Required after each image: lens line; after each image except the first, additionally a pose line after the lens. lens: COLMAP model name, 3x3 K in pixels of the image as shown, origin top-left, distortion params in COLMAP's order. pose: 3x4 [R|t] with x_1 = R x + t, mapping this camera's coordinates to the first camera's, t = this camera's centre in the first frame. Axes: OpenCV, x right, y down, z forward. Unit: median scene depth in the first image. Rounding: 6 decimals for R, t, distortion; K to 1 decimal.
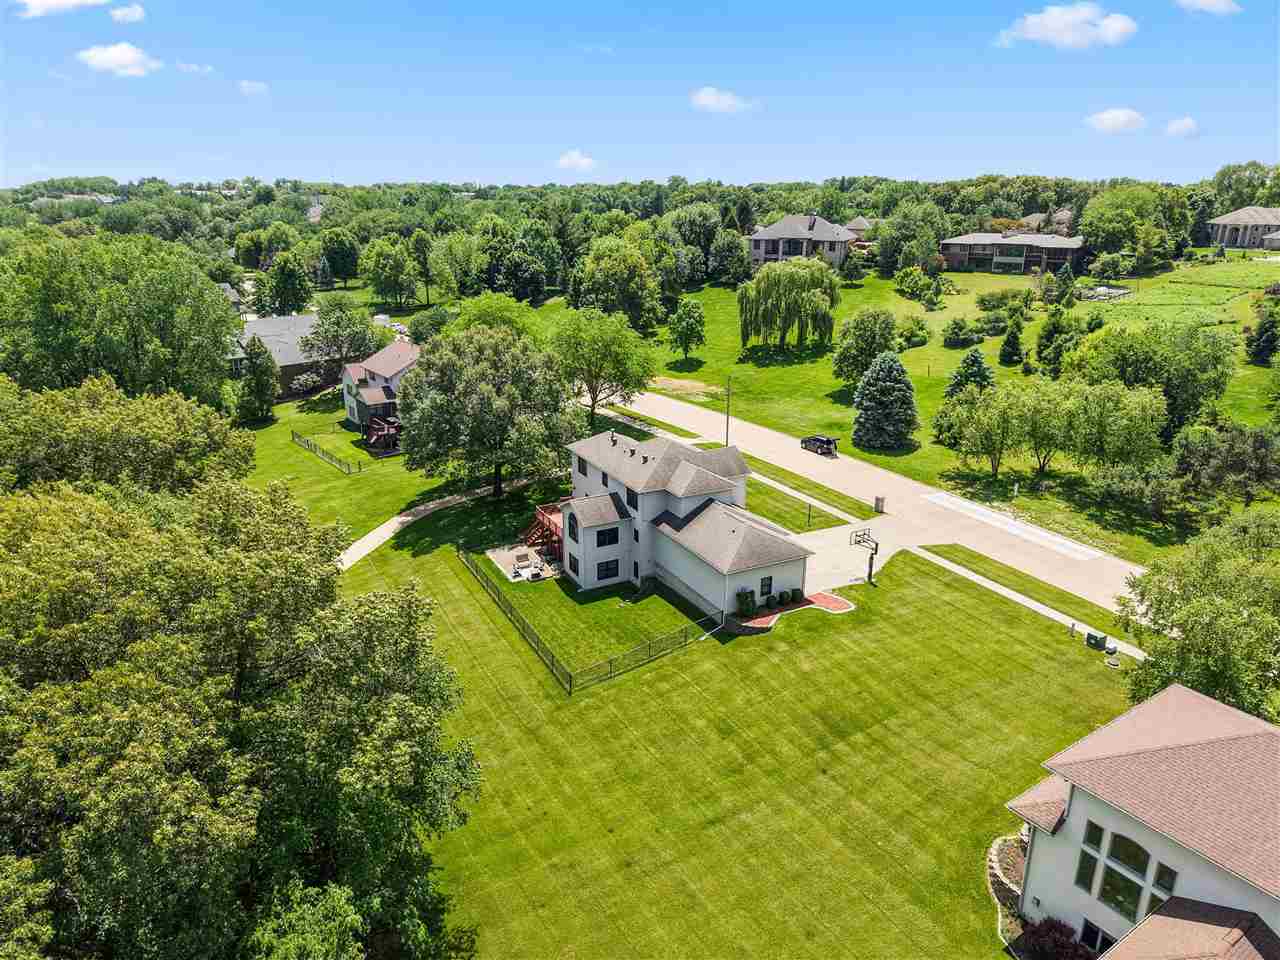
lens RADIAL K [[845.8, 0, 640.0], [0, 845.8, 480.0], [0, 0, 1]] dist [0.072893, -0.078126]
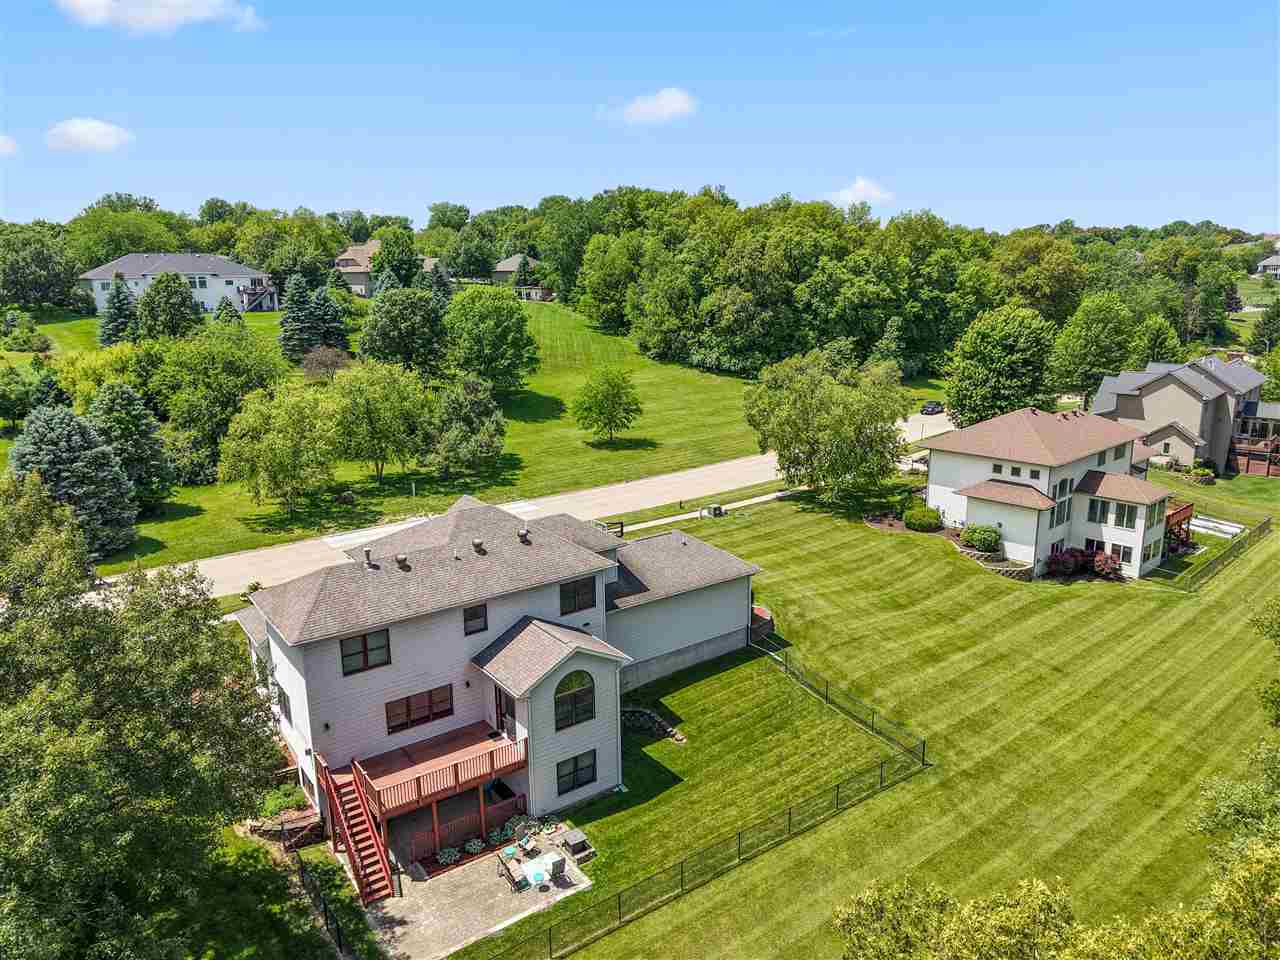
lens RADIAL K [[865.3, 0, 646.4], [0, 865.3, 478.2], [0, 0, 1]] dist [0.054484, -0.045045]
pose [[-0.129141, -0.235126, 0.963348, -0.414047], [0.329641, 0.906055, 0.265332, -0.140847], [-0.935232, 0.351825, -0.039502, 0.691448]]
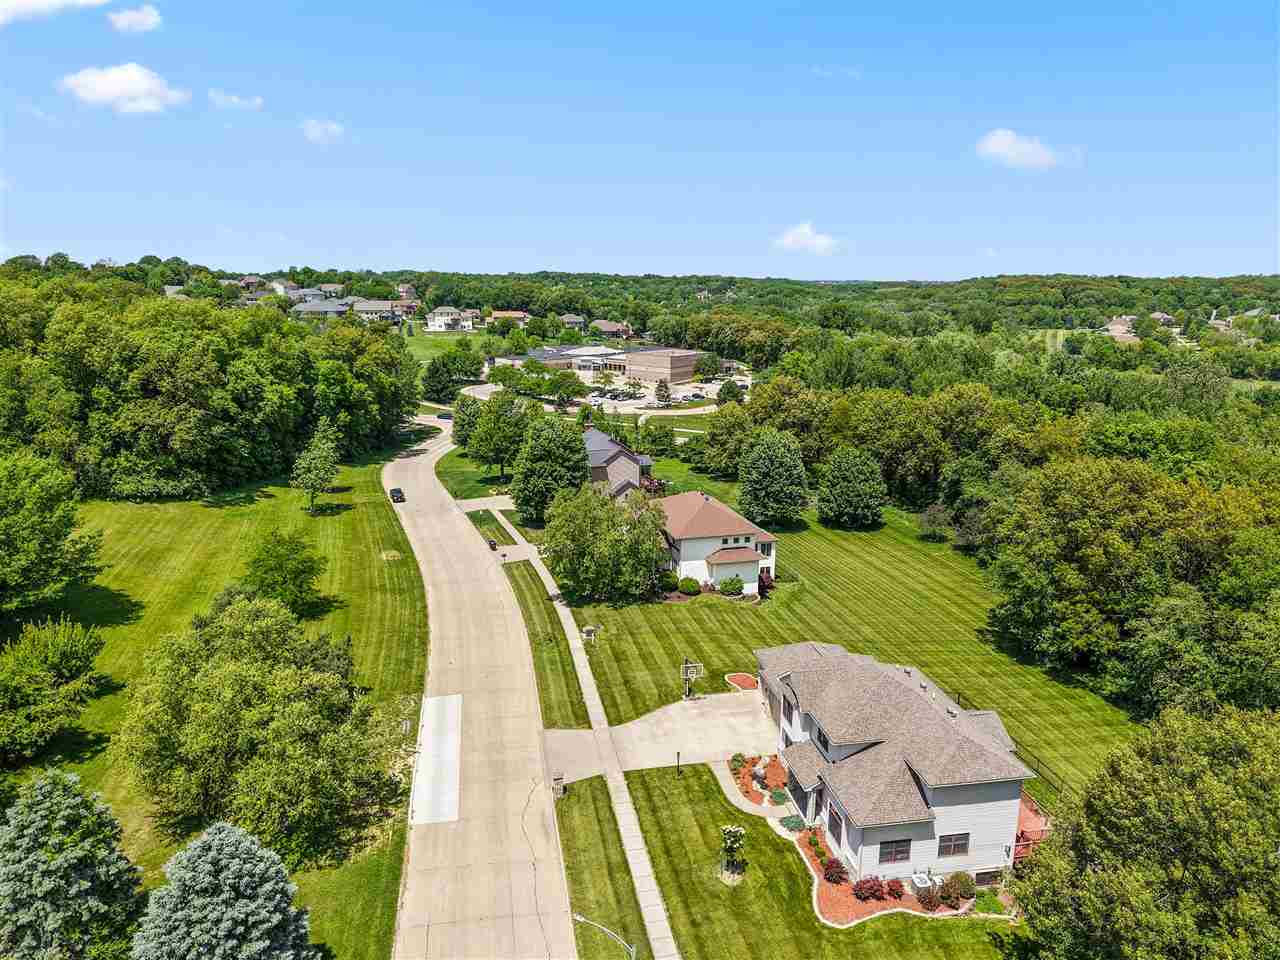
lens RADIAL K [[865.4, 0, 637.0], [0, 865.4, 482.1], [0, 0, 1]] dist [0.009703, -0.007353]
pose [[-0.953410, -0.091776, 0.287378, 0.026938], [0.072396, 0.855160, 0.513284, -0.494294], [-0.292862, 0.510176, -0.808674, 1.264919]]
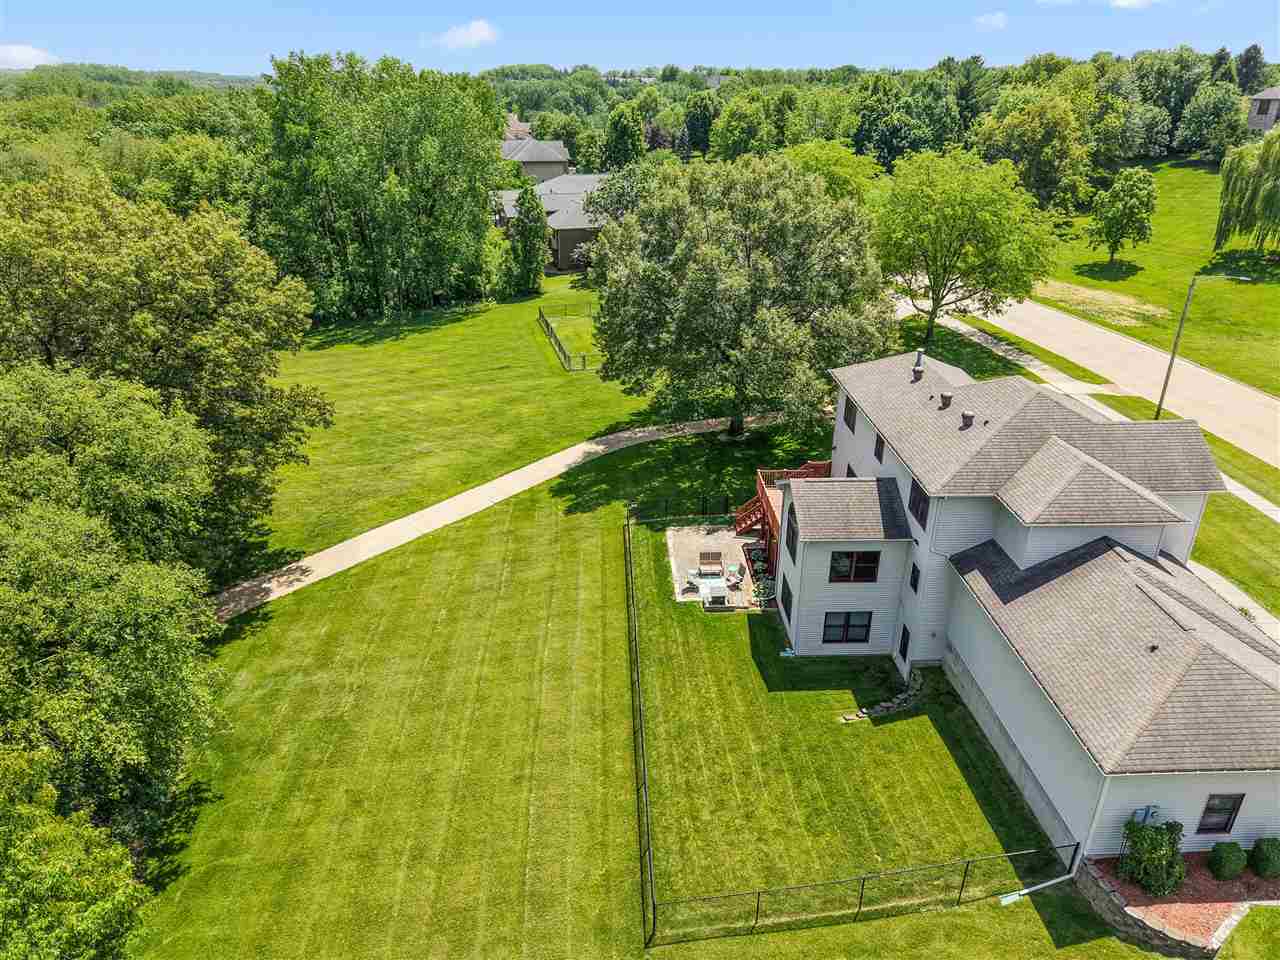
lens RADIAL K [[865.4, 0, 637.0], [0, 865.4, 482.1], [0, 0, 1]] dist [0.009703, -0.007353]
pose [[0.903005, 0.179723, -0.390233, 0.025284], [-0.136739, 0.981293, 0.135522, -0.023311], [0.407289, -0.069018, 0.910688, 0.359485]]
